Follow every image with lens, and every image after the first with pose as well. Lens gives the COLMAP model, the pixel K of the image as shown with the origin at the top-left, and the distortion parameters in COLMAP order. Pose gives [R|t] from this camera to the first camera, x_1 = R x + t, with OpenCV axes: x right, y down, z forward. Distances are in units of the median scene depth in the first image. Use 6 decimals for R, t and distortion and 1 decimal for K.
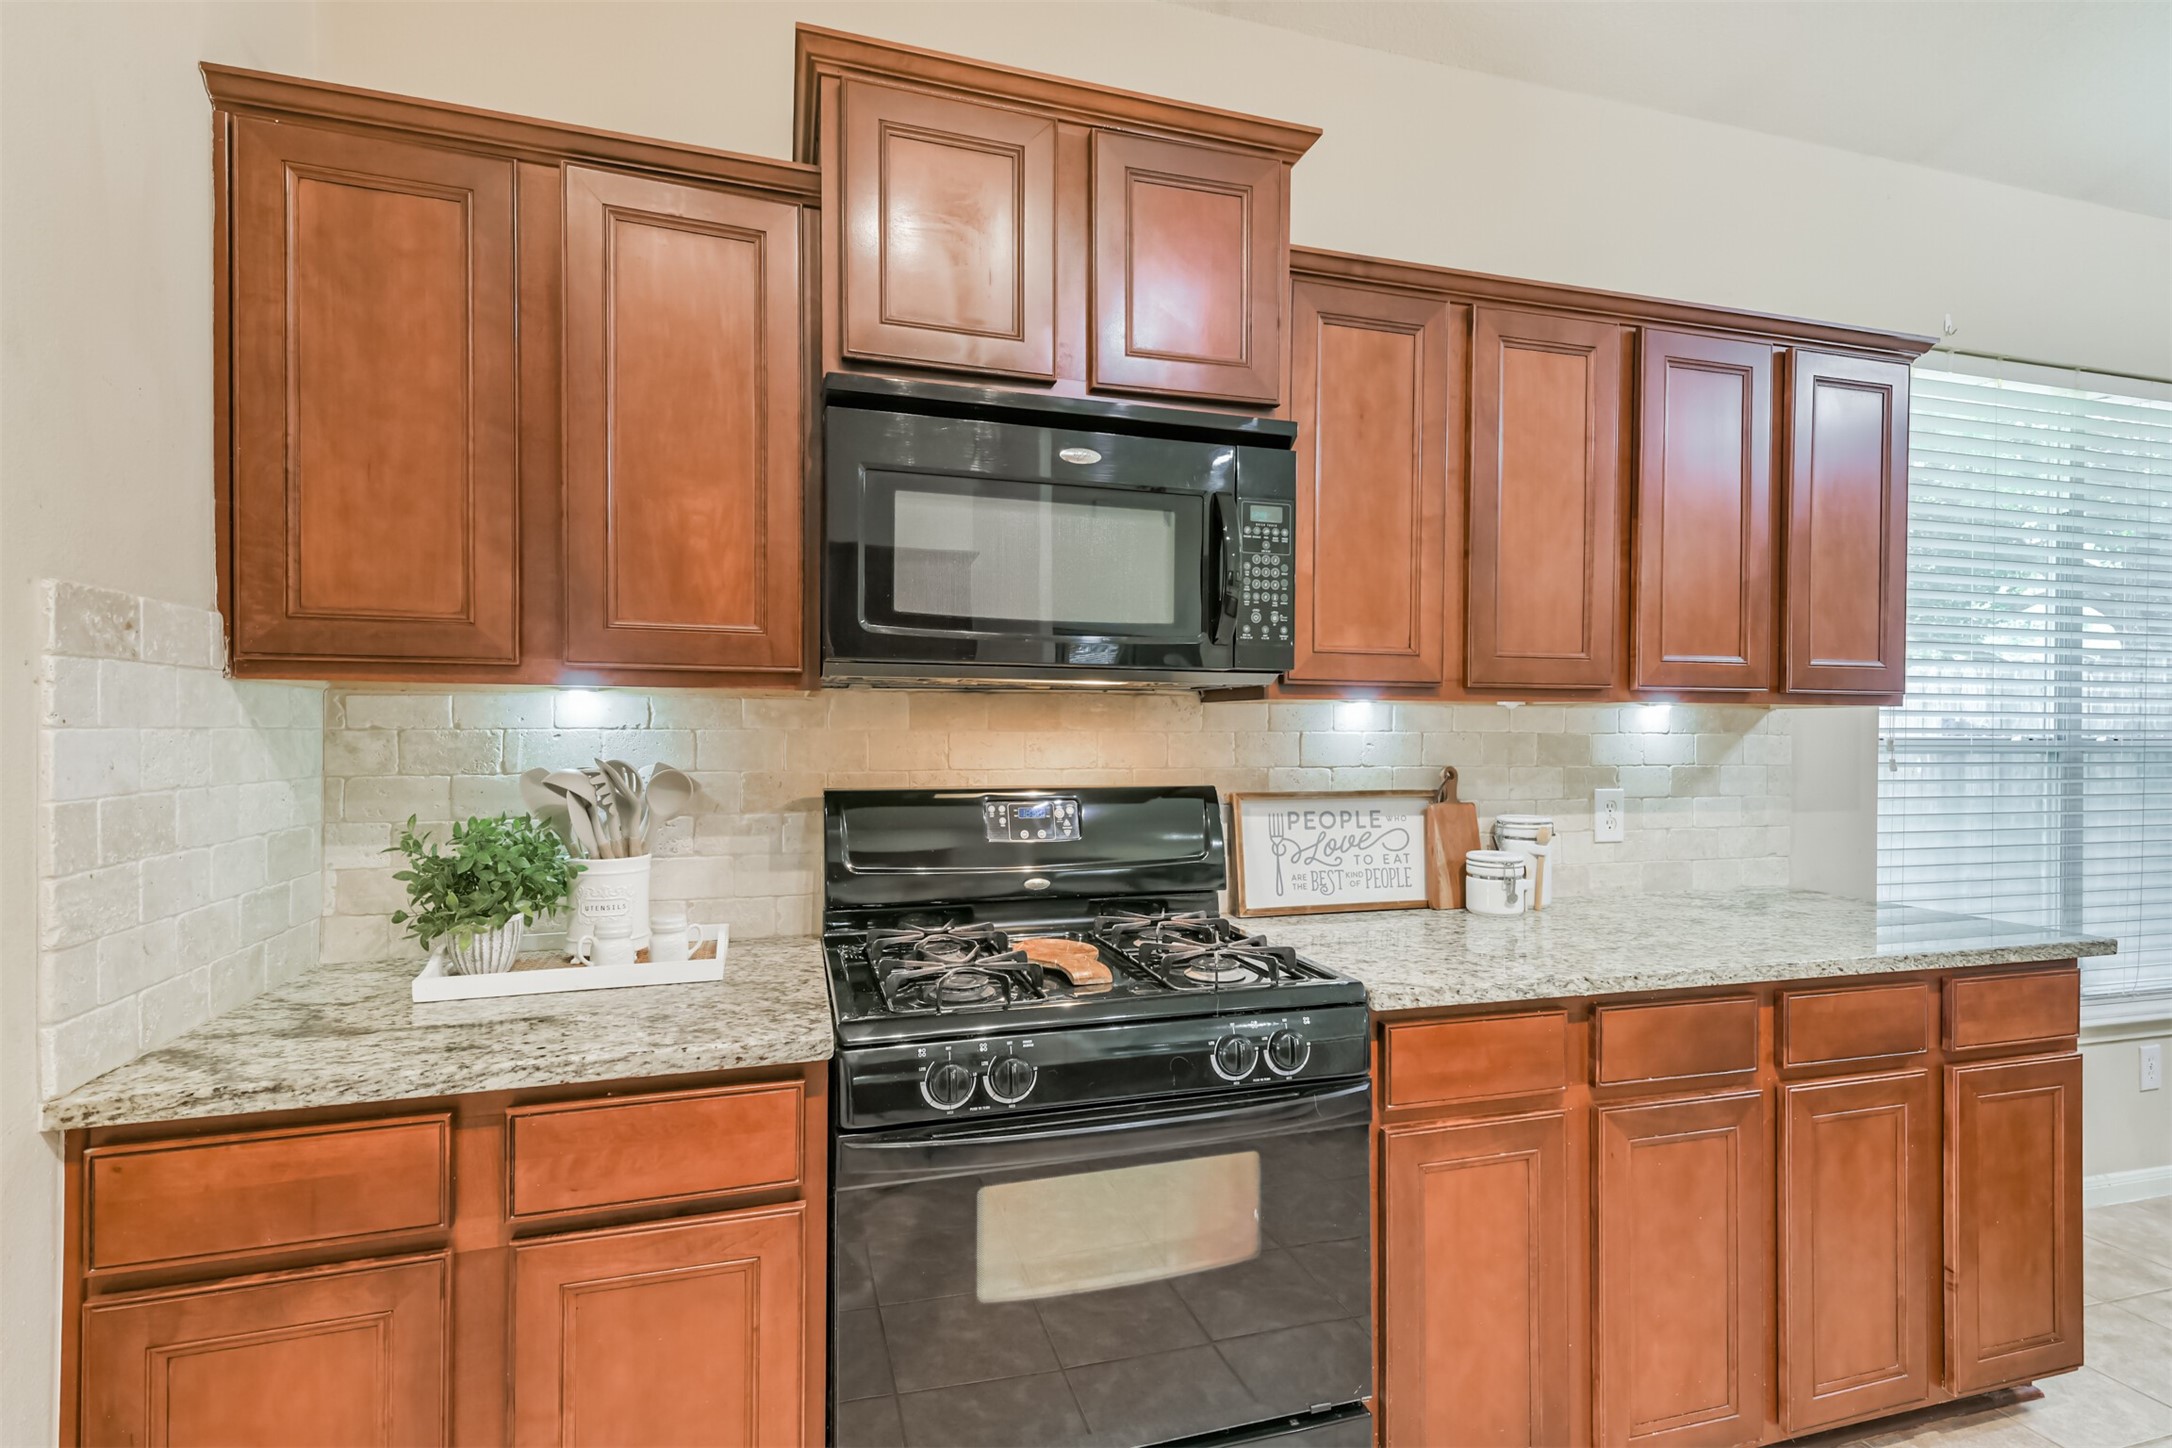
lens RADIAL K [[1022.0, 0, 1086.6], [0, 1022.0, 735.8], [0, 0, 1]] dist [0.019278, -0.000314]
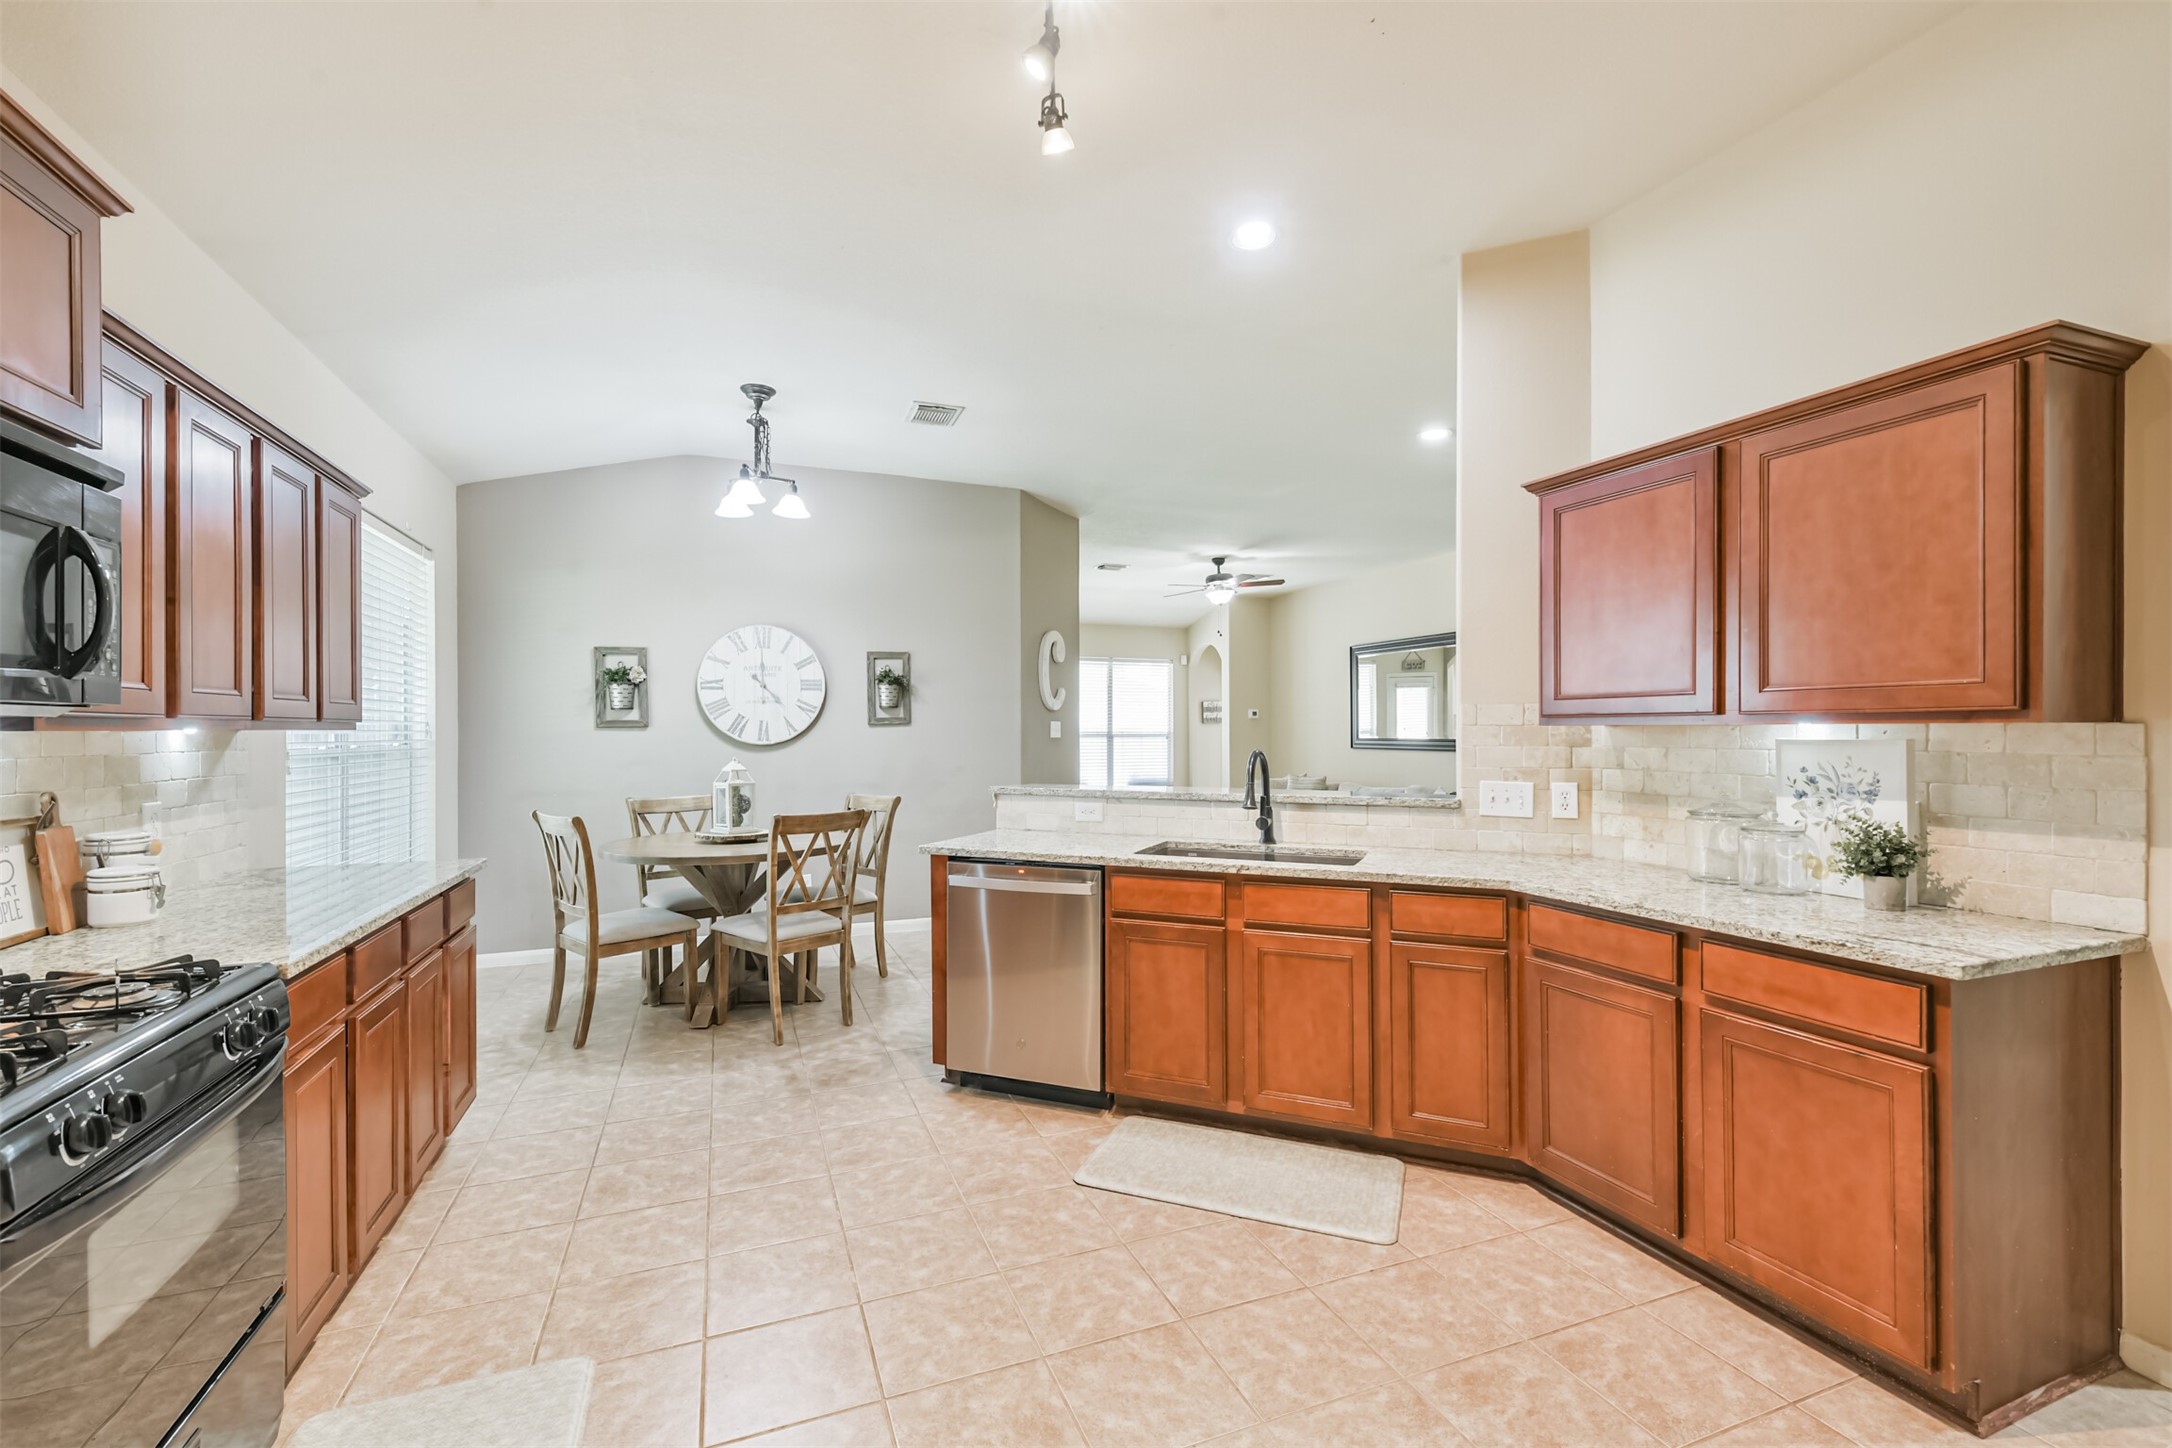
lens RADIAL K [[925.6, 0, 1088.2], [0, 925.6, 731.5], [0, 0, 1]] dist [0.021040, -0.000522]
pose [[-0.083259, -0.005806, 0.996511, -0.794612], [0.006623, 0.999958, 0.006380, -0.034154], [-0.996506, 0.007131, -0.083217, 0.080644]]
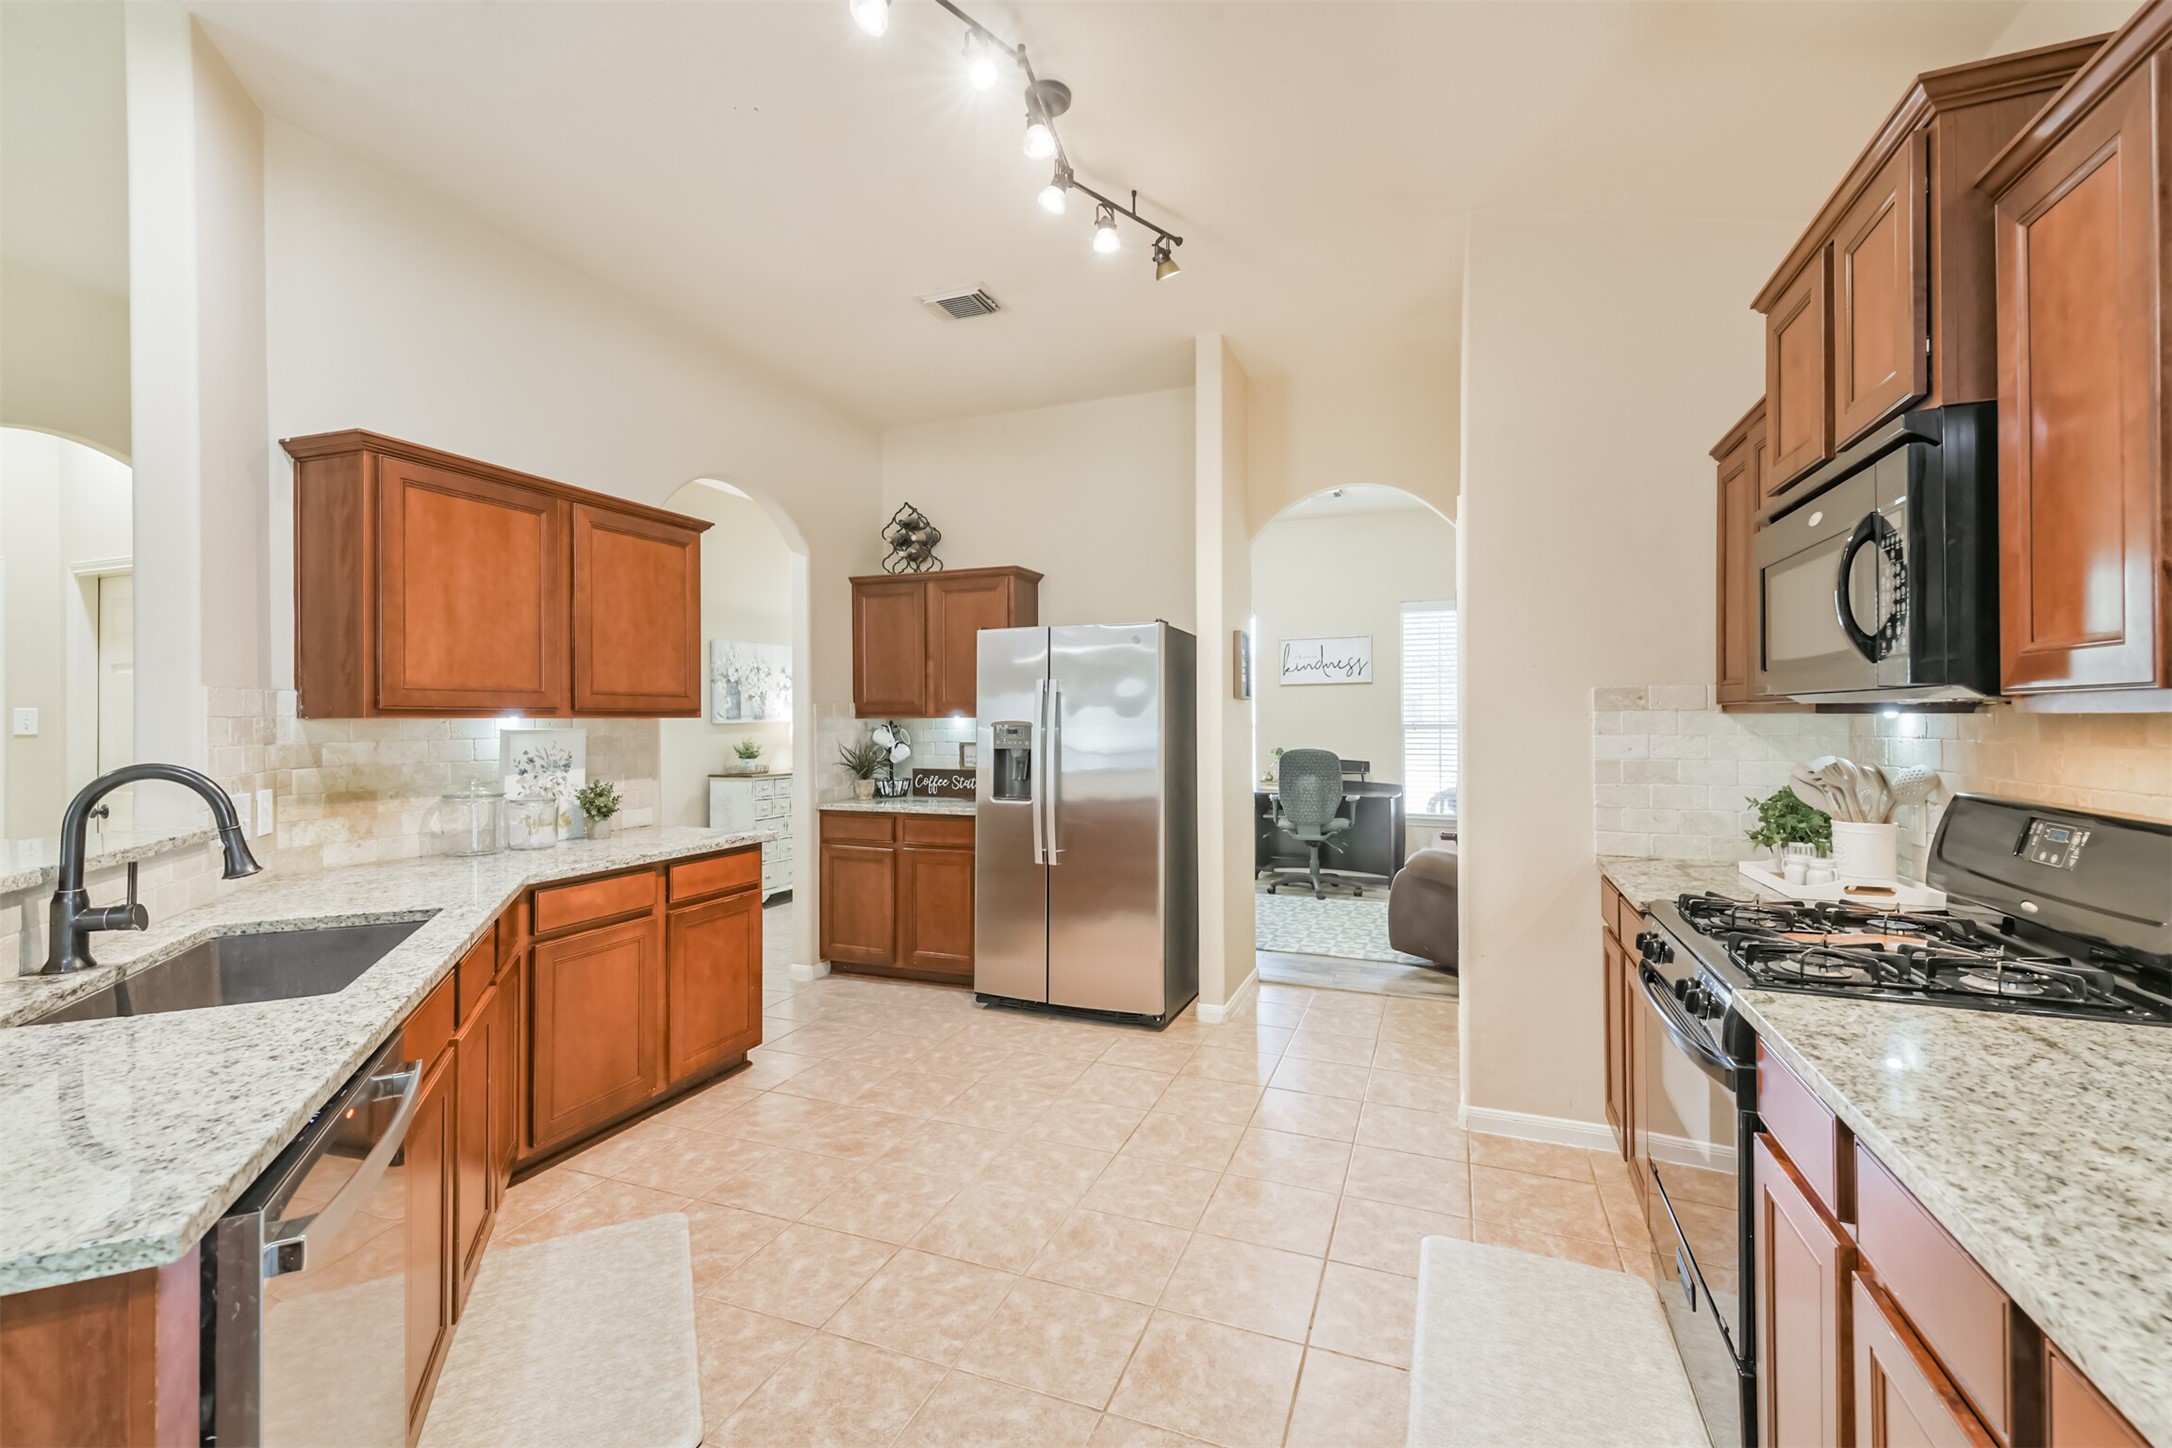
lens RADIAL K [[929.0, 0, 1085.3], [0, 929.0, 714.9], [0, 0, 1]] dist [0.021791, -0.000270]
pose [[-0.622687, -0.005067, -0.782454, 1.227064], [-0.002289, 0.999987, -0.004655, -0.029435], [0.782467, -0.001107, -0.622691, 0.887828]]
